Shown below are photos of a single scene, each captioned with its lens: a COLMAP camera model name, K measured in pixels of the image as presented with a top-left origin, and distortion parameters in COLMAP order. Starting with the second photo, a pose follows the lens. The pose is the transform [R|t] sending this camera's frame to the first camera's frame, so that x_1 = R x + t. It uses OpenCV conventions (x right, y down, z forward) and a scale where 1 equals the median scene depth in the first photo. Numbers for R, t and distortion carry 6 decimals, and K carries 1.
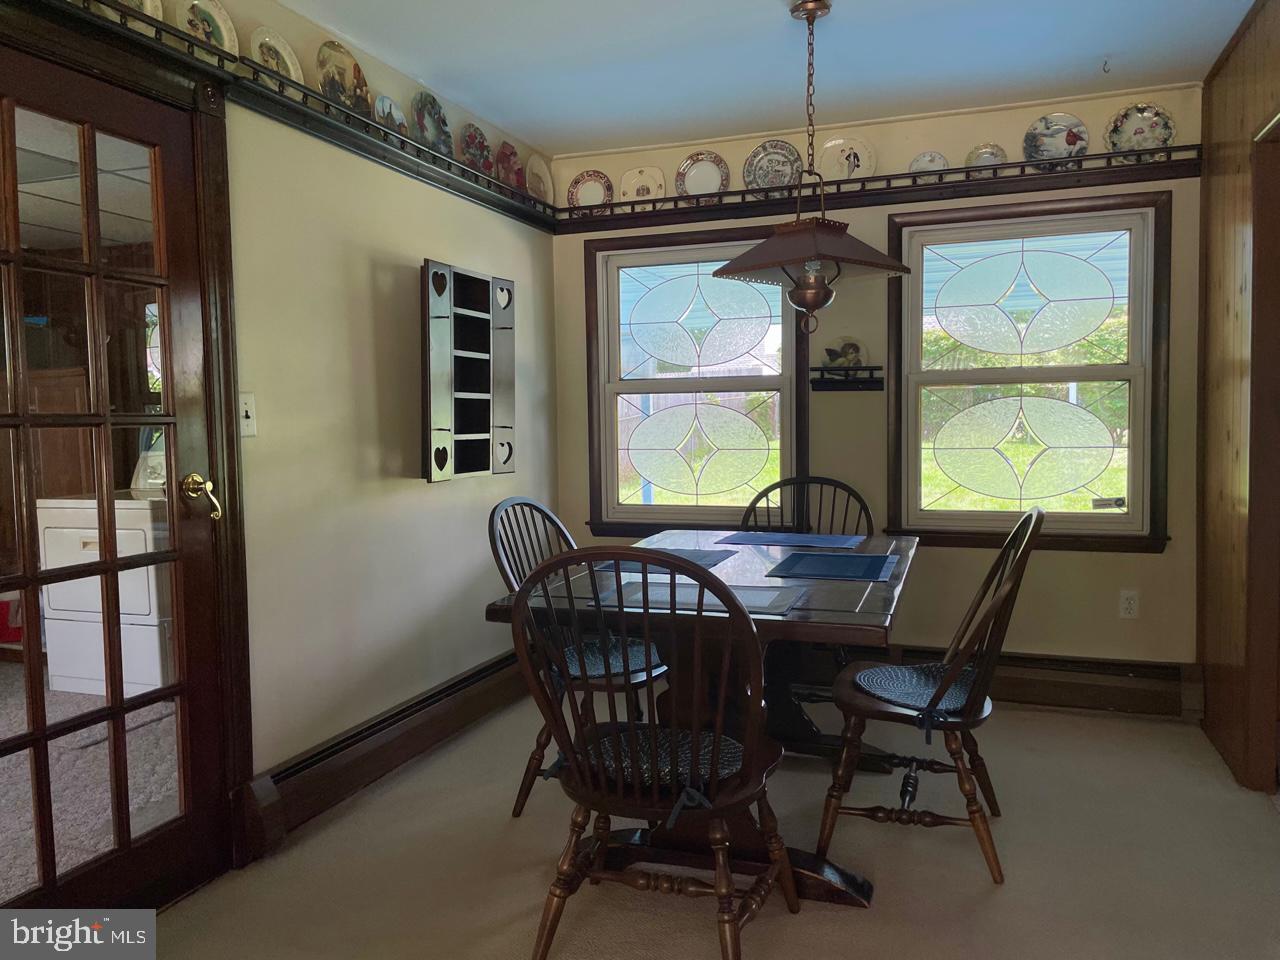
lens RADIAL K [[982.2, 0, 632.1], [0, 982.2, 480.7], [0, 0, 1]] dist [0.080157, -0.018907]
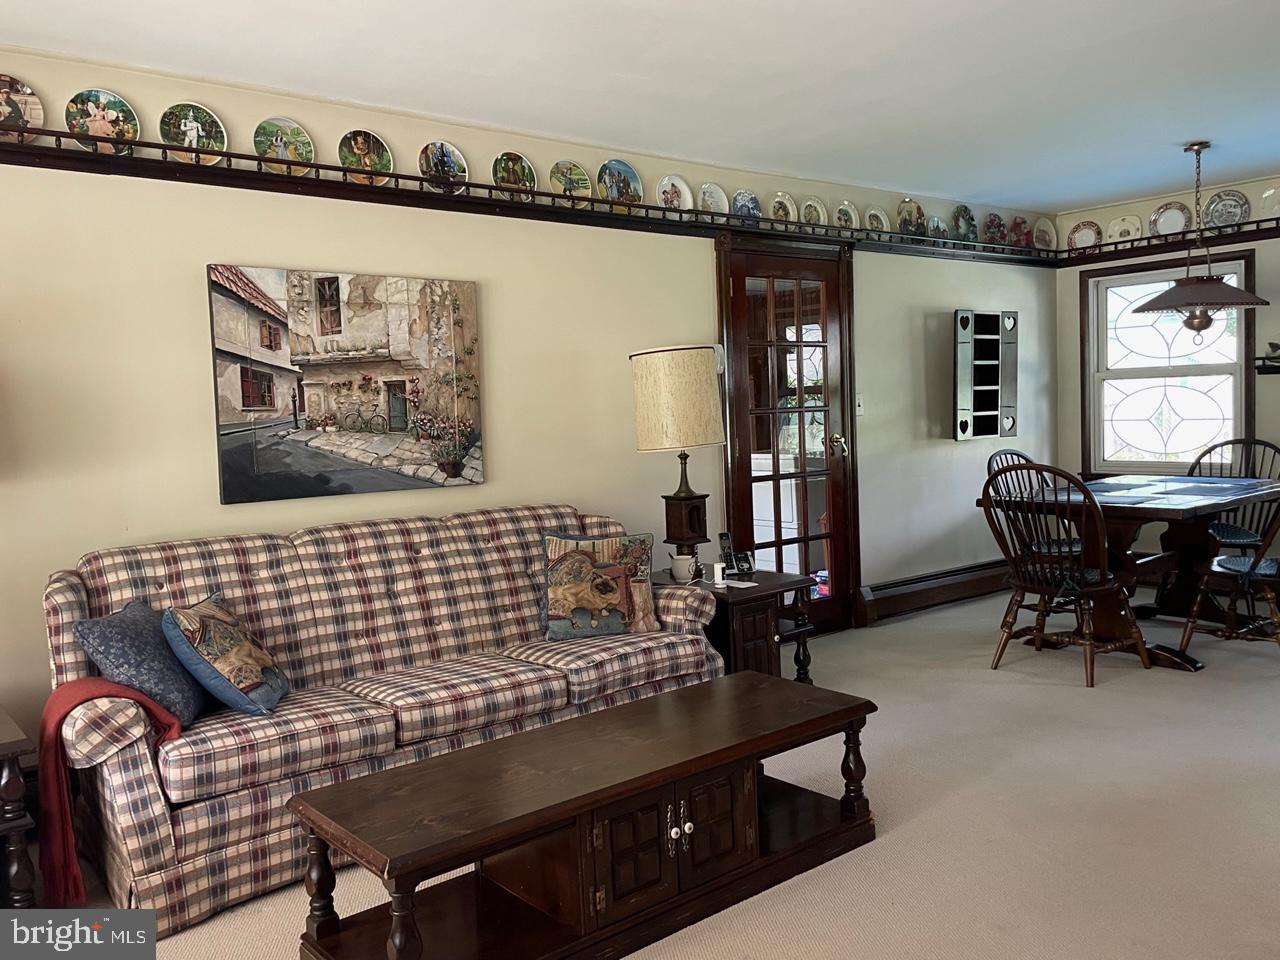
lens RADIAL K [[1028.7, 0, 634.2], [0, 1028.7, 474.1], [0, 0, 1]] dist [0.012602, -0.009322]
pose [[0.855191, 0.014480, -0.518110, 0.221754], [-0.007104, 0.999843, 0.016218, 0.031507], [0.518264, -0.010189, 0.855160, -0.744455]]
